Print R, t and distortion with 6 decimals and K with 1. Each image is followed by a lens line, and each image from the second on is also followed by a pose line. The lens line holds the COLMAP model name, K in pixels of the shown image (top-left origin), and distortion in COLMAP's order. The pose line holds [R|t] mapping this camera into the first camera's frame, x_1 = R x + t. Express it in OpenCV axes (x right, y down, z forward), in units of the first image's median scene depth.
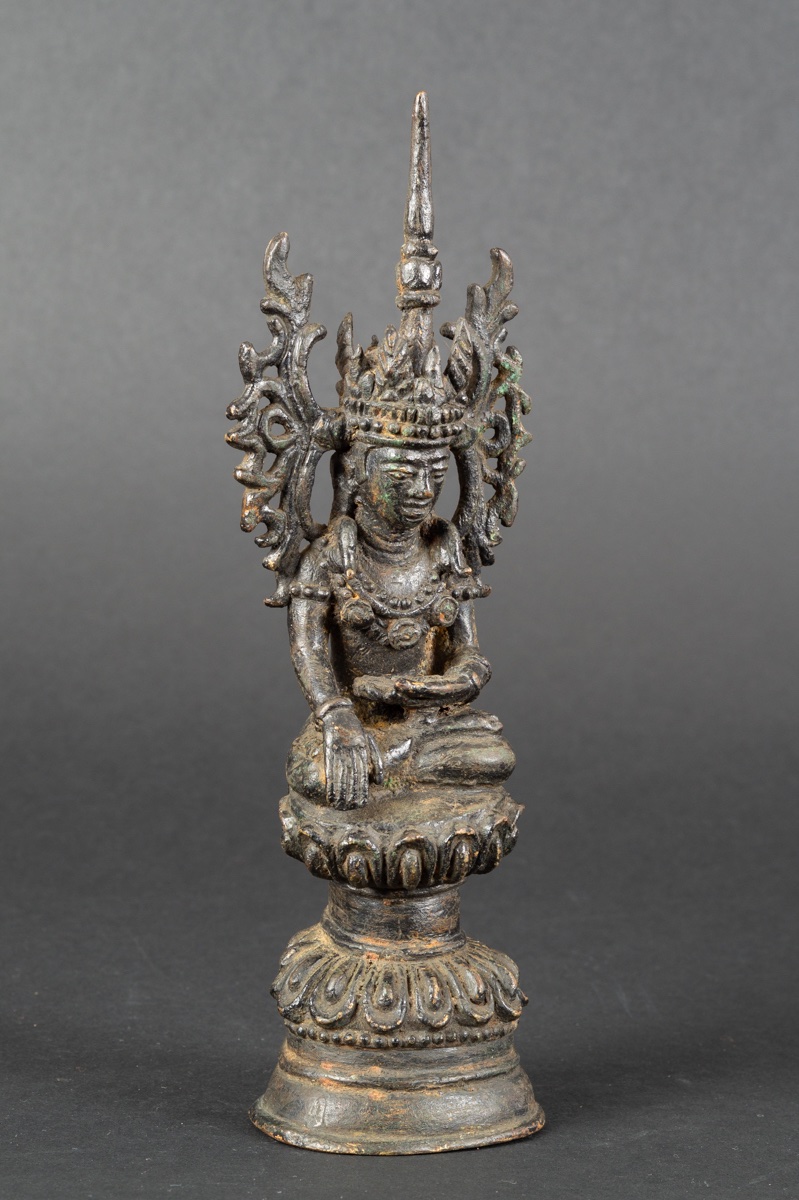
lens RADIAL K [[3049.4, 0, 399.3], [0, 3049.4, 570.1], [0, 0, 1]] dist [-0.002772, 0.494129]
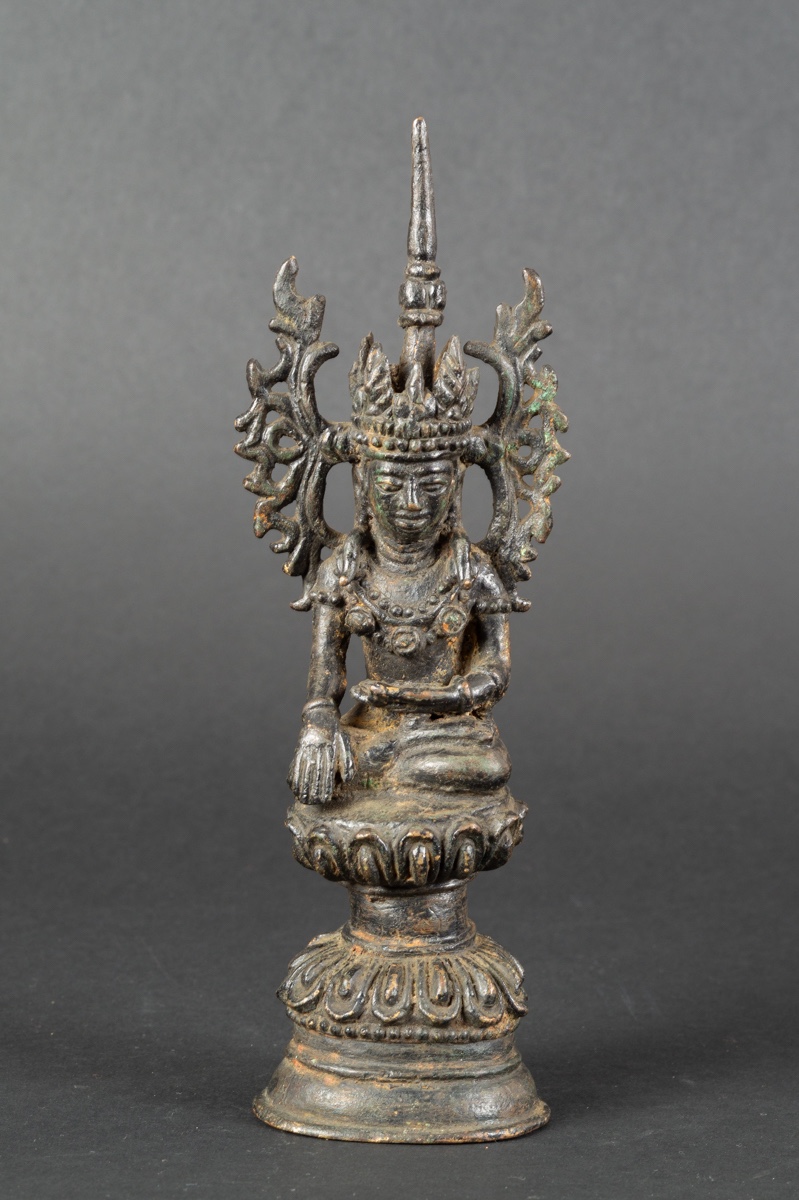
lens RADIAL K [[3049.4, 0, 399.3], [0, 3049.4, 570.1], [0, 0, 1]] dist [-0.002772, 0.494129]
pose [[0.864223, 0.031542, -0.502119, 0.524258], [-0.043257, 0.998995, -0.011698, 0.009051], [0.501246, 0.031830, 0.864719, 0.104307]]
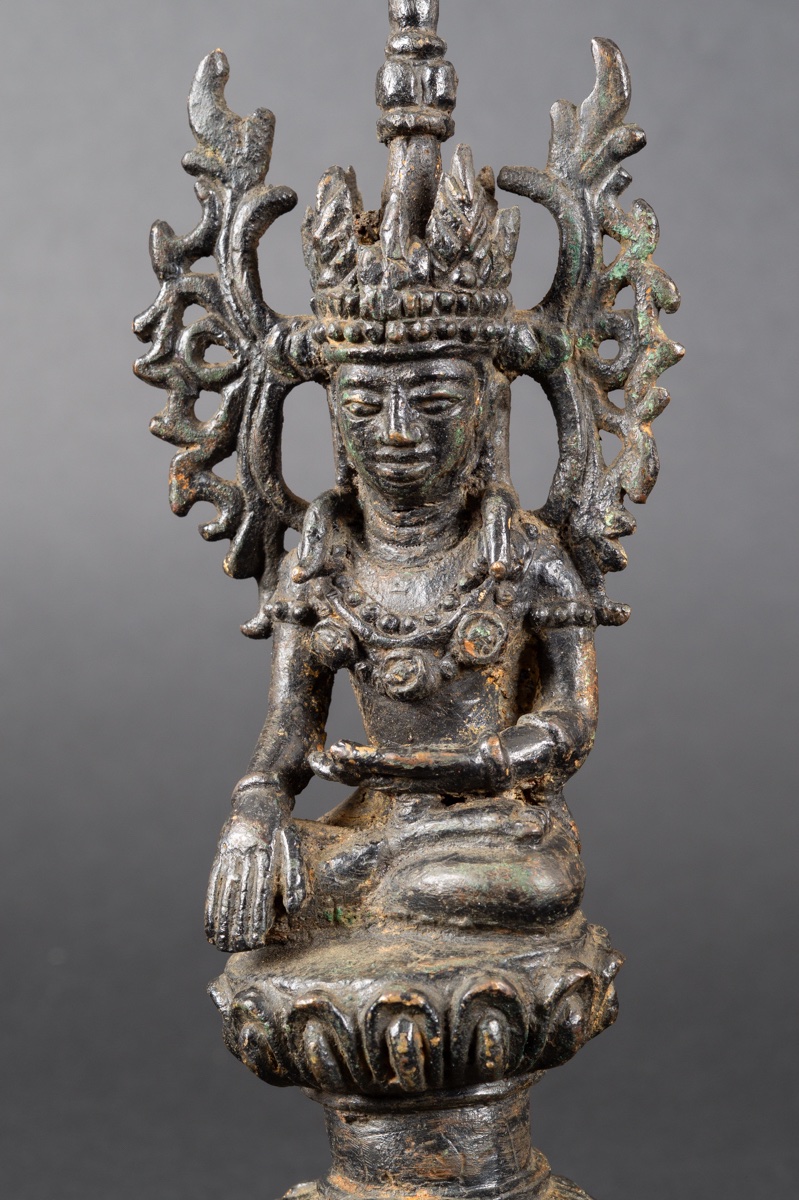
lens RADIAL K [[3056.7, 0, 399.5], [0, 3056.7, 600.0], [0, 0, 1]] dist [0.005589, 0.068676]
pose [[0.727169, -0.044076, -0.685042, 0.422581], [-0.032060, 0.994667, -0.098029, 0.066554], [0.685710, 0.093246, 0.721878, 0.564889]]
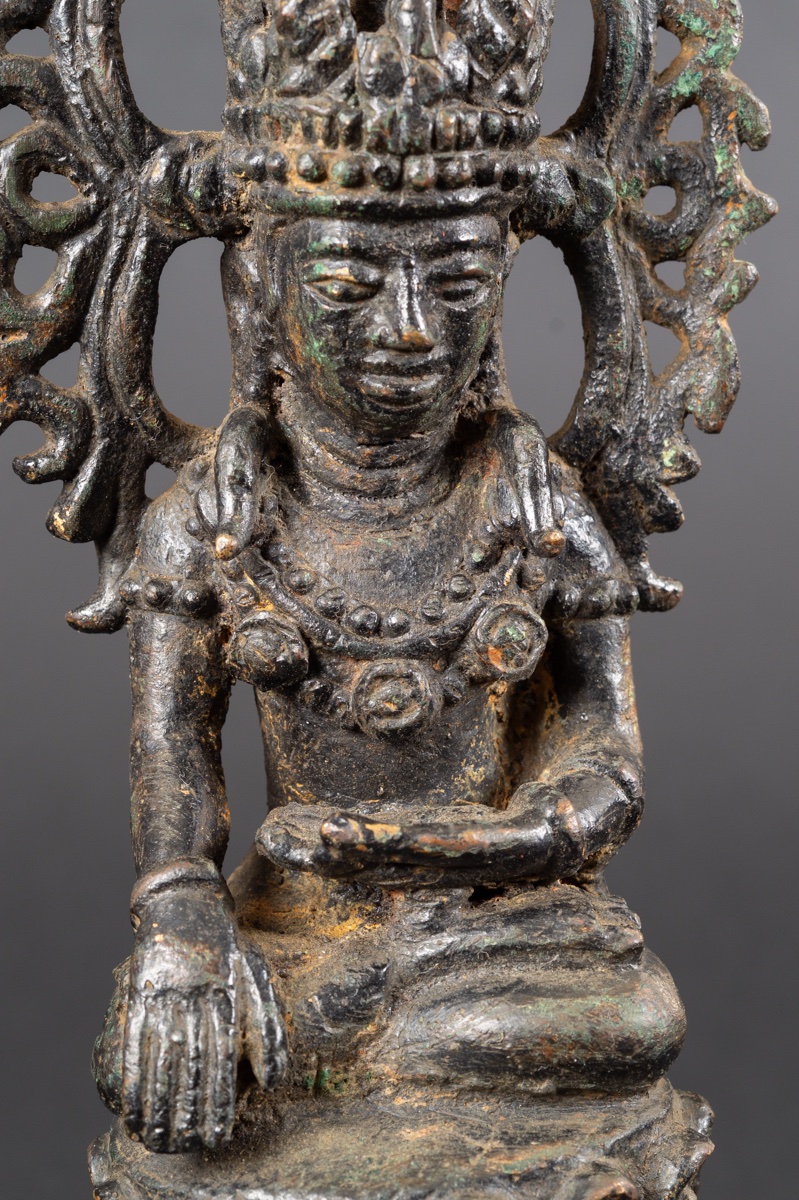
lens RADIAL K [[3256.2, 0, 399.5], [0, 3256.2, 600.0], [0, 0, 1]] dist [0.010510, -0.066269]
pose [[0.936981, -0.005348, -0.349341, 0.151566], [-0.000205, 0.999874, -0.015856, 0.014969], [0.349381, 0.014928, 0.936862, 0.611744]]
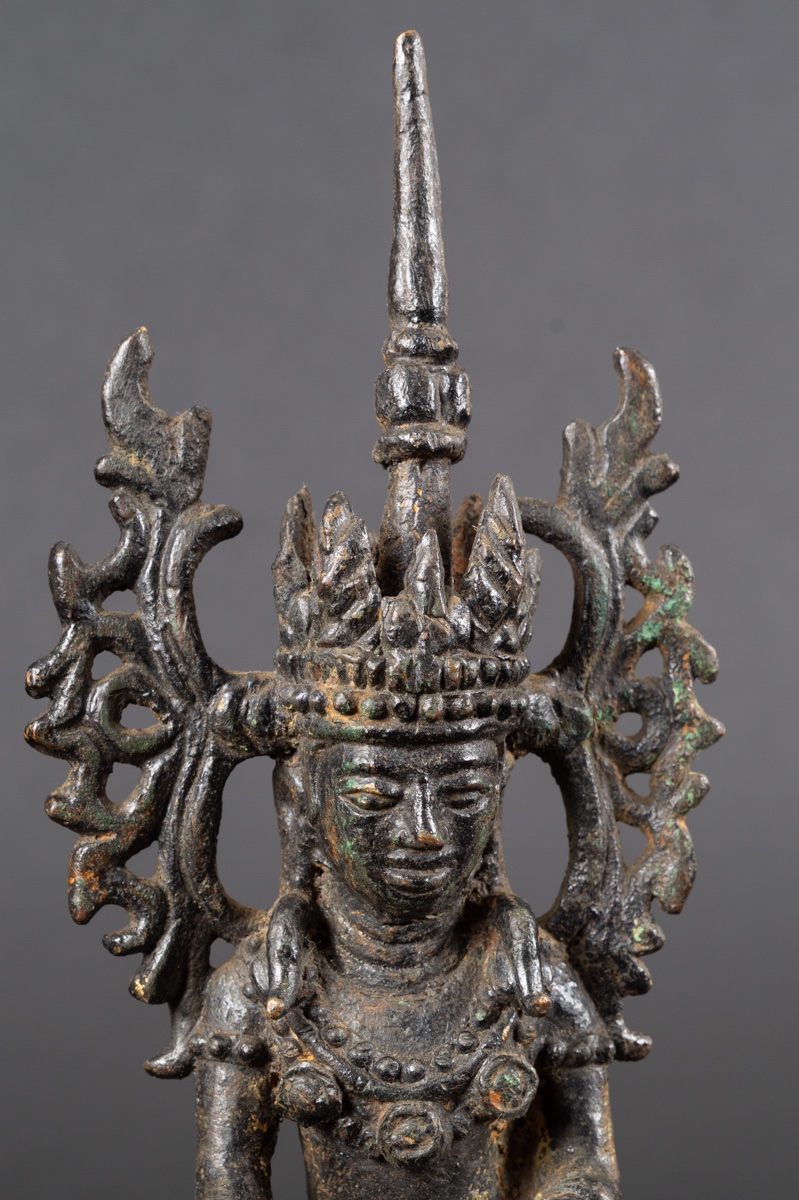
lens RADIAL K [[3159.6, 0, 399.5], [0, 3159.6, 600.0], [0, 0, 1]] dist [0.001670, 0.064813]
pose [[0.930533, -0.054733, -0.362094, 0.187330], [-0.001212, 0.988302, -0.152505, 0.013861], [0.366206, 0.142349, 0.919581, 0.534315]]
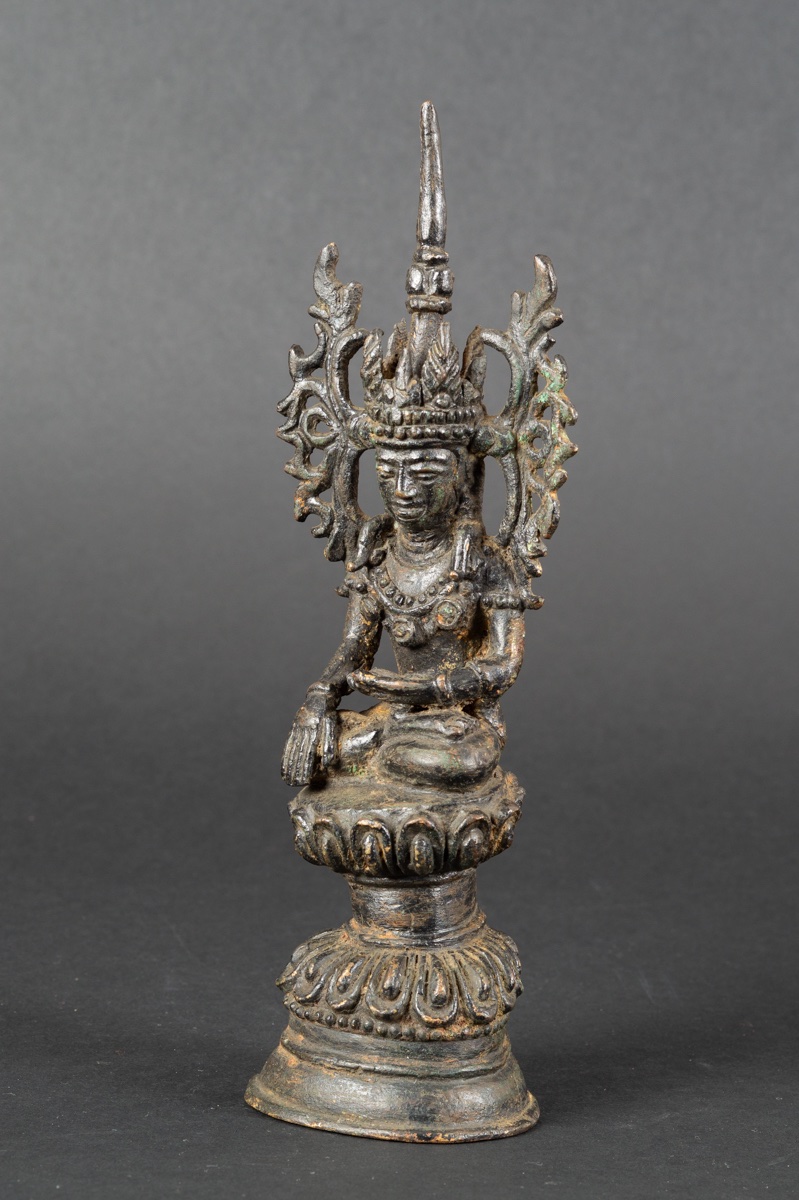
lens RADIAL K [[3049.4, 0, 399.3], [0, 3049.4, 570.1], [0, 0, 1]] dist [-0.002772, 0.494129]
pose [[0.522277, 0.060129, -0.850653, 0.880554], [-0.100080, 0.994940, 0.008882, -0.008414], [0.846883, 0.080494, 0.525652, 0.462499]]
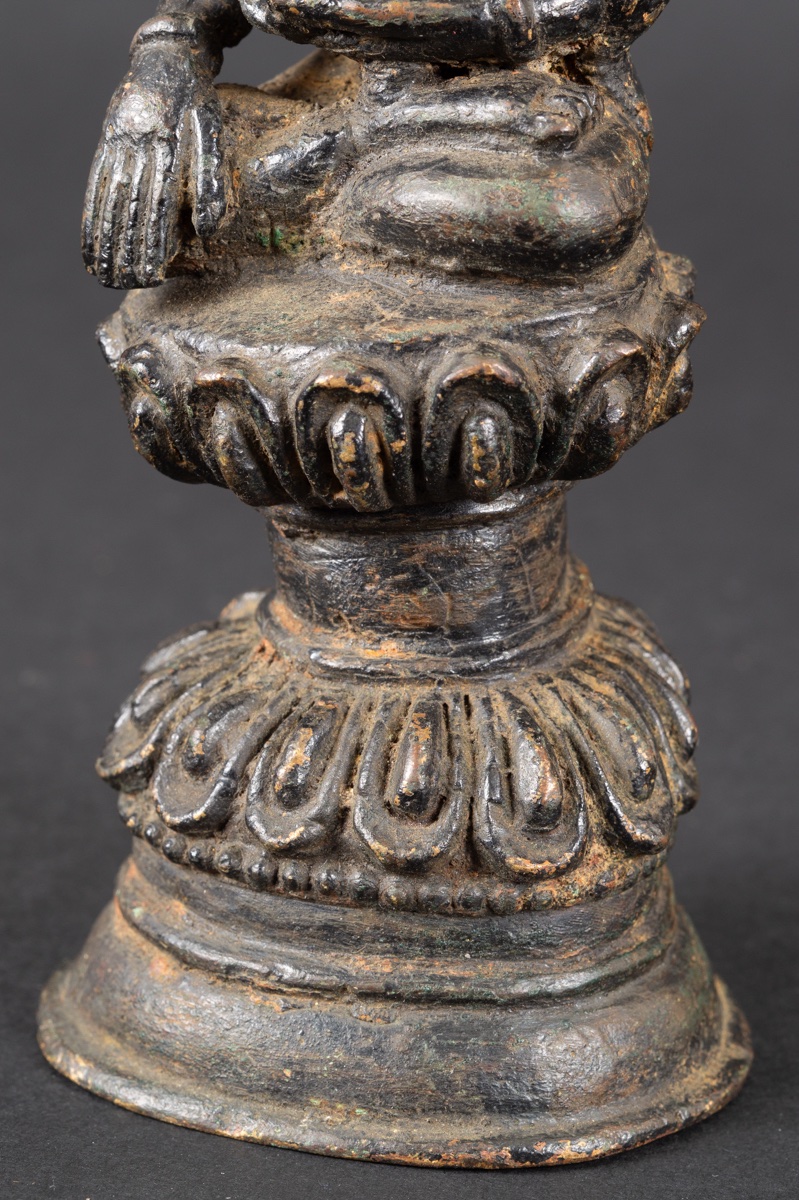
lens RADIAL K [[3256.2, 0, 399.5], [0, 3256.2, 600.0], [0, 0, 1]] dist [0.010510, -0.066269]
pose [[0.650848, 0.191171, -0.734745, 0.333291], [-0.057740, 0.977439, 0.203170, 0.027884], [0.757009, -0.089809, 0.647203, 0.727821]]
